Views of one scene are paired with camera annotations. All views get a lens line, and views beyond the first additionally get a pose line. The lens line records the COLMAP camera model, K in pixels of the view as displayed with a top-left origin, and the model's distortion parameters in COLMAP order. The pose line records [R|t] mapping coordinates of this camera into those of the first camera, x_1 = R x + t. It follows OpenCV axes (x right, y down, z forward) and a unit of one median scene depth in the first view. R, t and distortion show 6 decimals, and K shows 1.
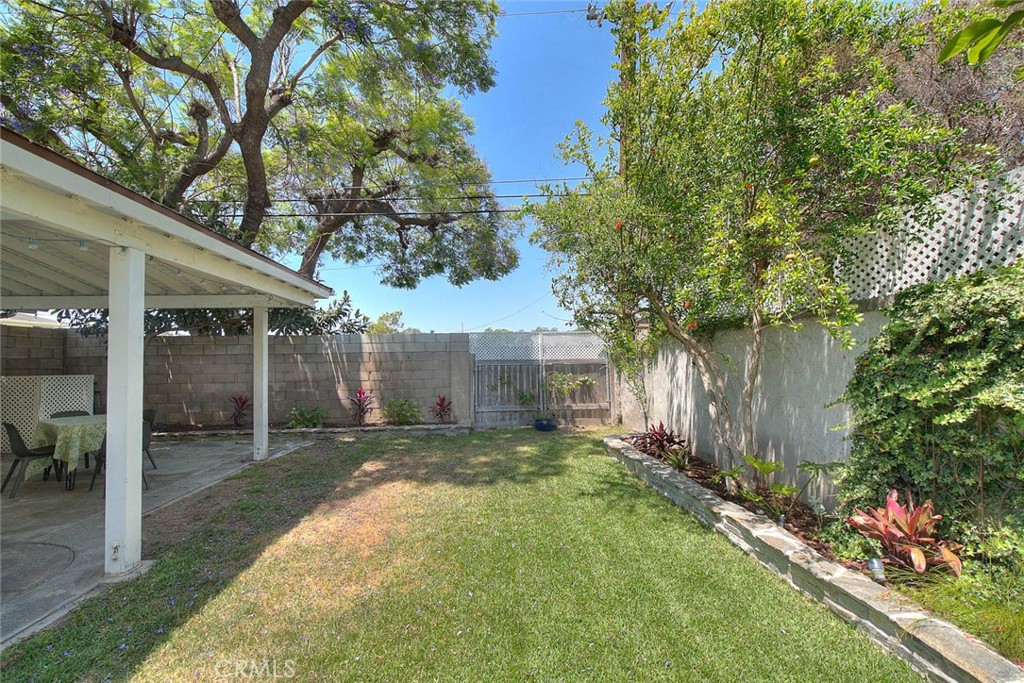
lens RADIAL K [[413.0, 0, 523.4], [0, 413.0, 354.7], [0, 0, 1]] dist [-0.006268, -0.000420]
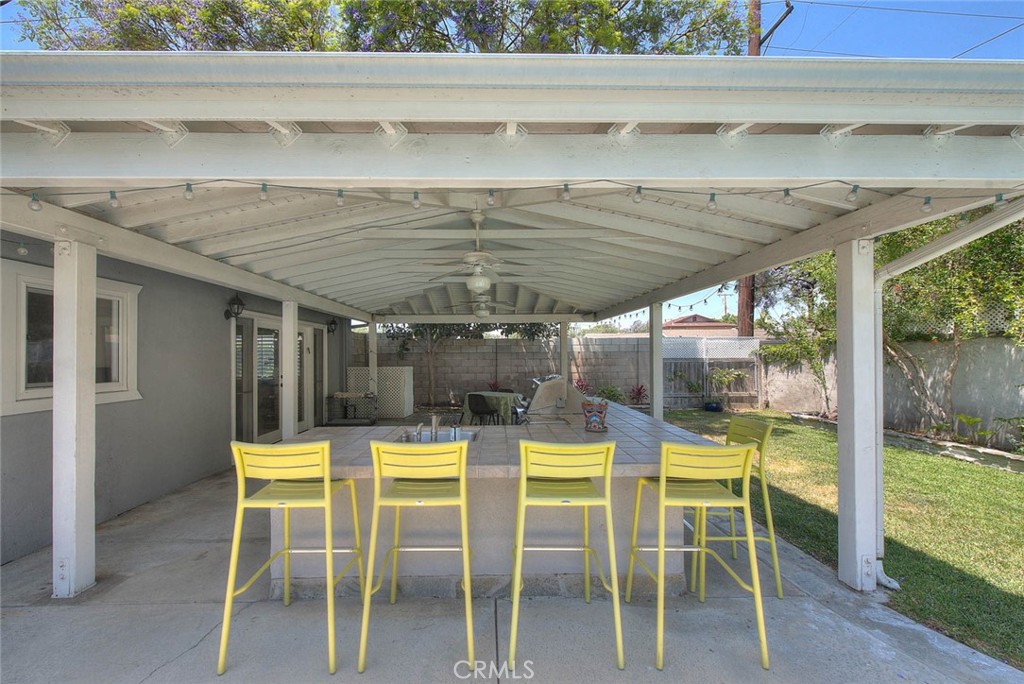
lens RADIAL K [[413.0, 0, 501.1], [0, 413.0, 351.6], [0, 0, 1]] dist [-0.006268, -0.000420]
pose [[0.997699, 0.007509, -0.067384, -0.516856], [-0.007427, 0.999971, 0.001467, -0.006038], [0.067393, -0.000963, 0.997726, -0.354599]]
